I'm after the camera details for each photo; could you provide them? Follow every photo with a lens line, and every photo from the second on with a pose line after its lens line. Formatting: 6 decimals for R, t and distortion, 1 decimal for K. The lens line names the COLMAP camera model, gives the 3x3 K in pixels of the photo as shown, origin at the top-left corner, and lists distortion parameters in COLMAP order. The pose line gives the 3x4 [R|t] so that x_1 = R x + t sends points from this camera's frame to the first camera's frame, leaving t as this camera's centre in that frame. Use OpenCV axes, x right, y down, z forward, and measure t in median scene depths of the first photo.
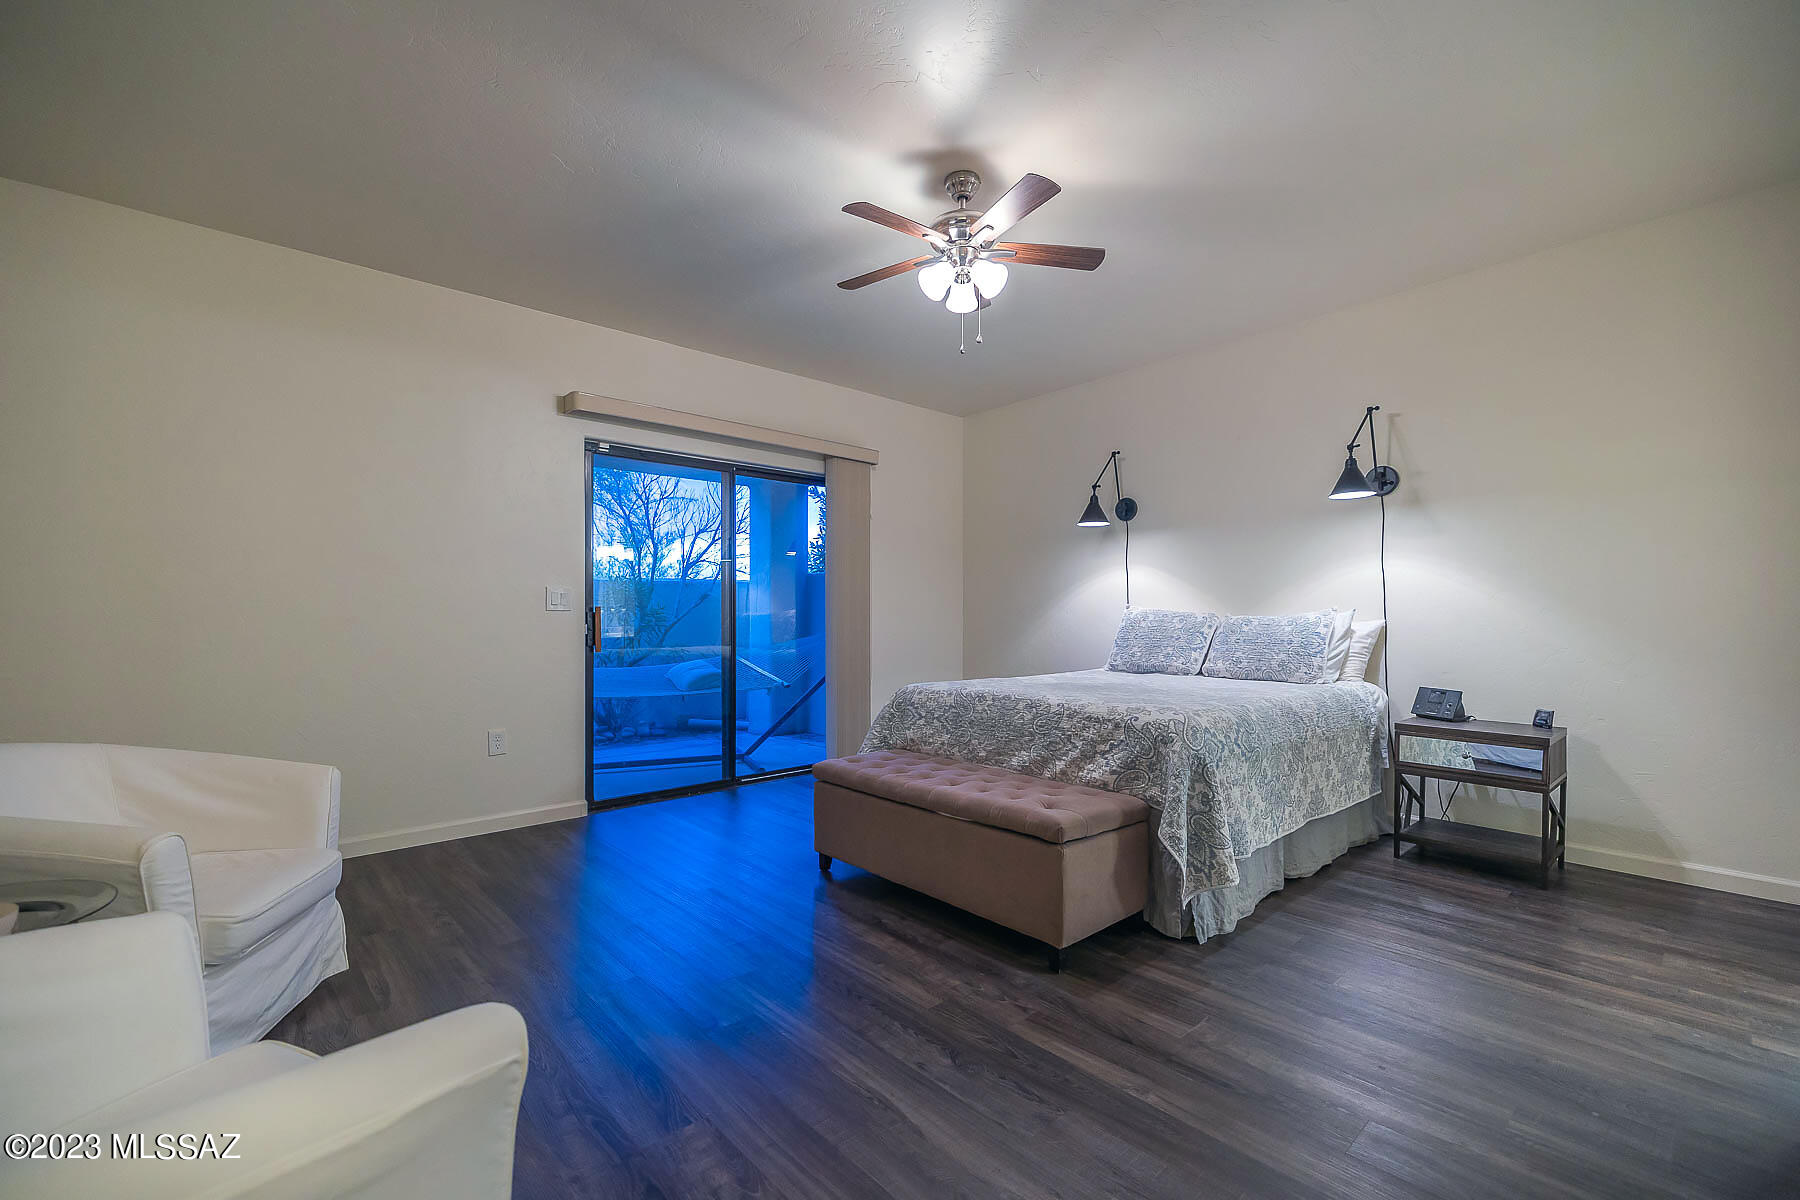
lens RADIAL K [[764.2, 0, 905.8], [0, 764.2, 564.7], [0, 0, 1]] dist [-0.000388, -0.000482]
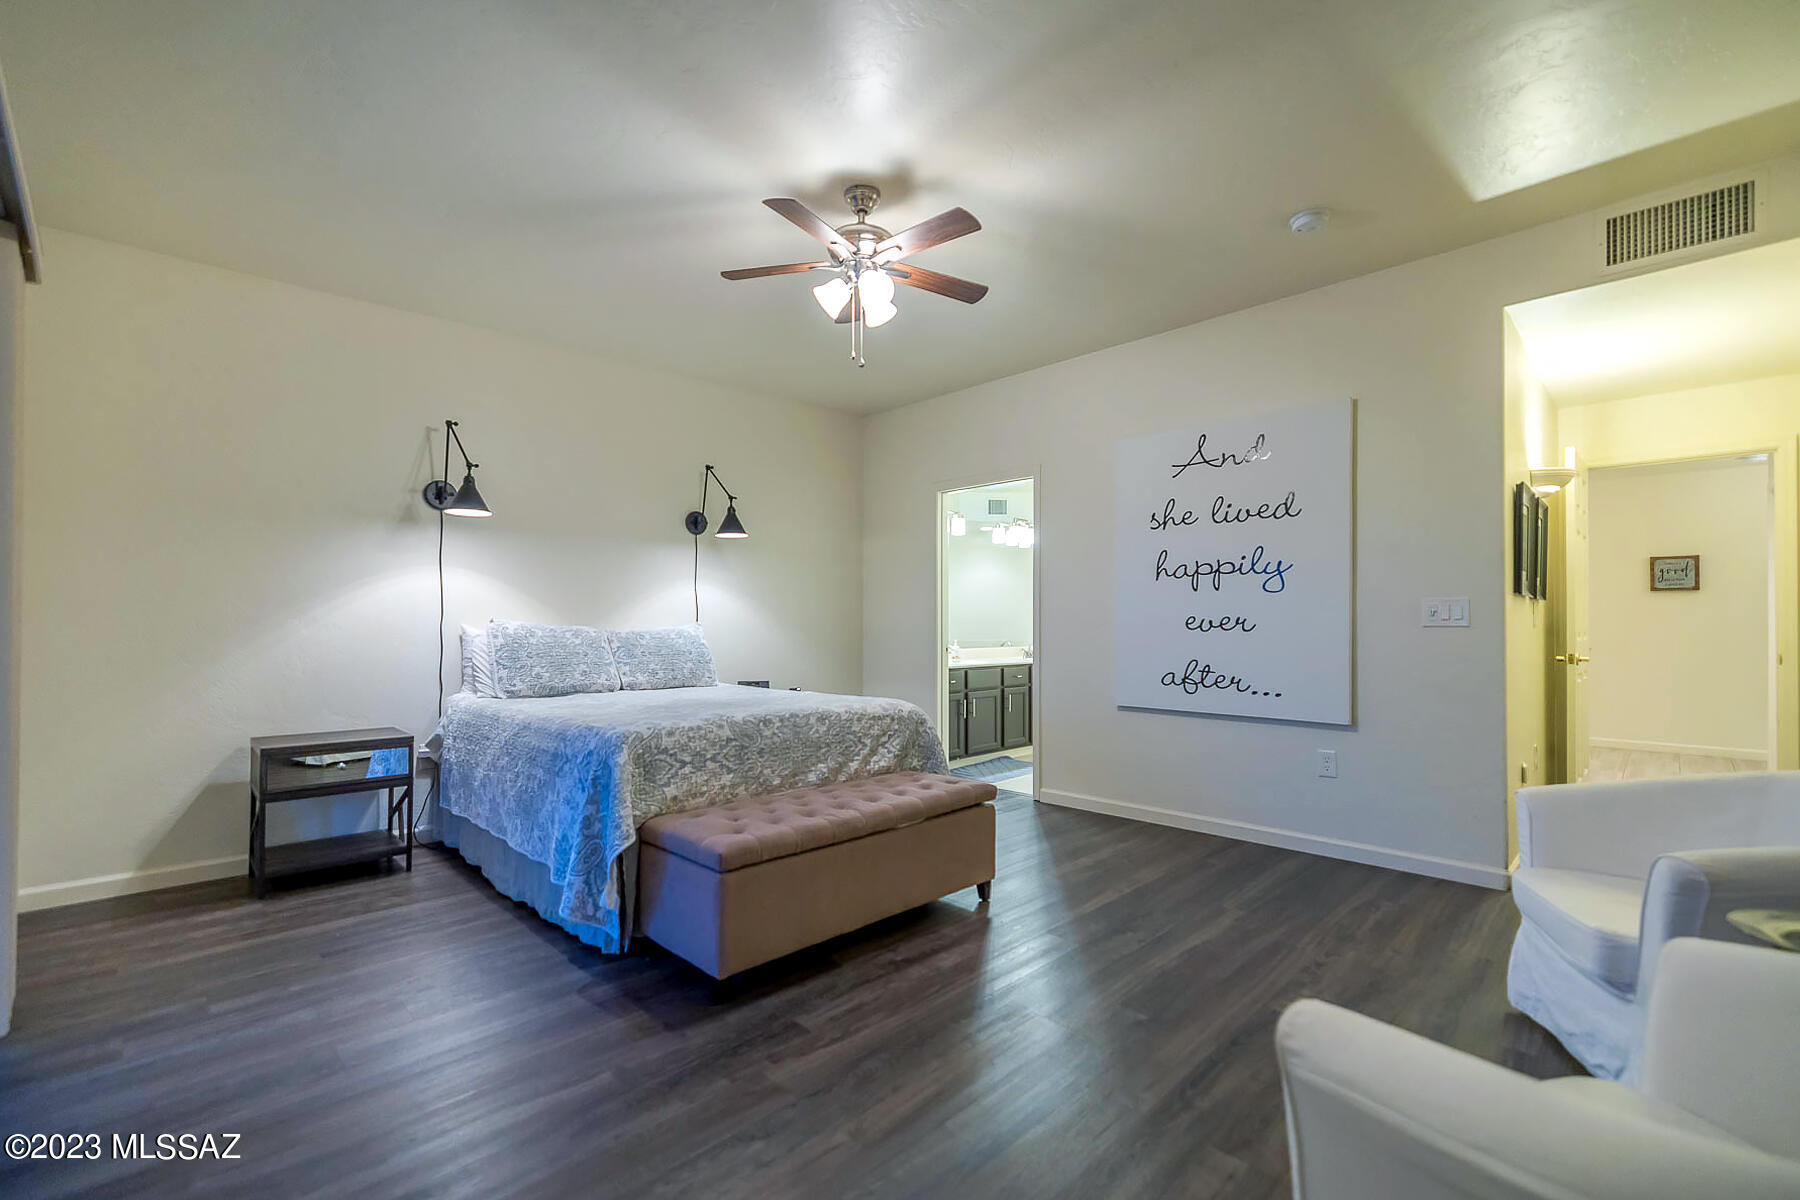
lens RADIAL K [[767.7, 0, 924.7], [0, 767.7, 592.5], [0, 0, 1]] dist [0.010960, 0.000204]
pose [[-0.062847, 0.044696, 0.997022, -0.831819], [-0.063073, 0.996822, -0.048663, 0.056610], [-0.996028, -0.065944, -0.059828, 0.893457]]
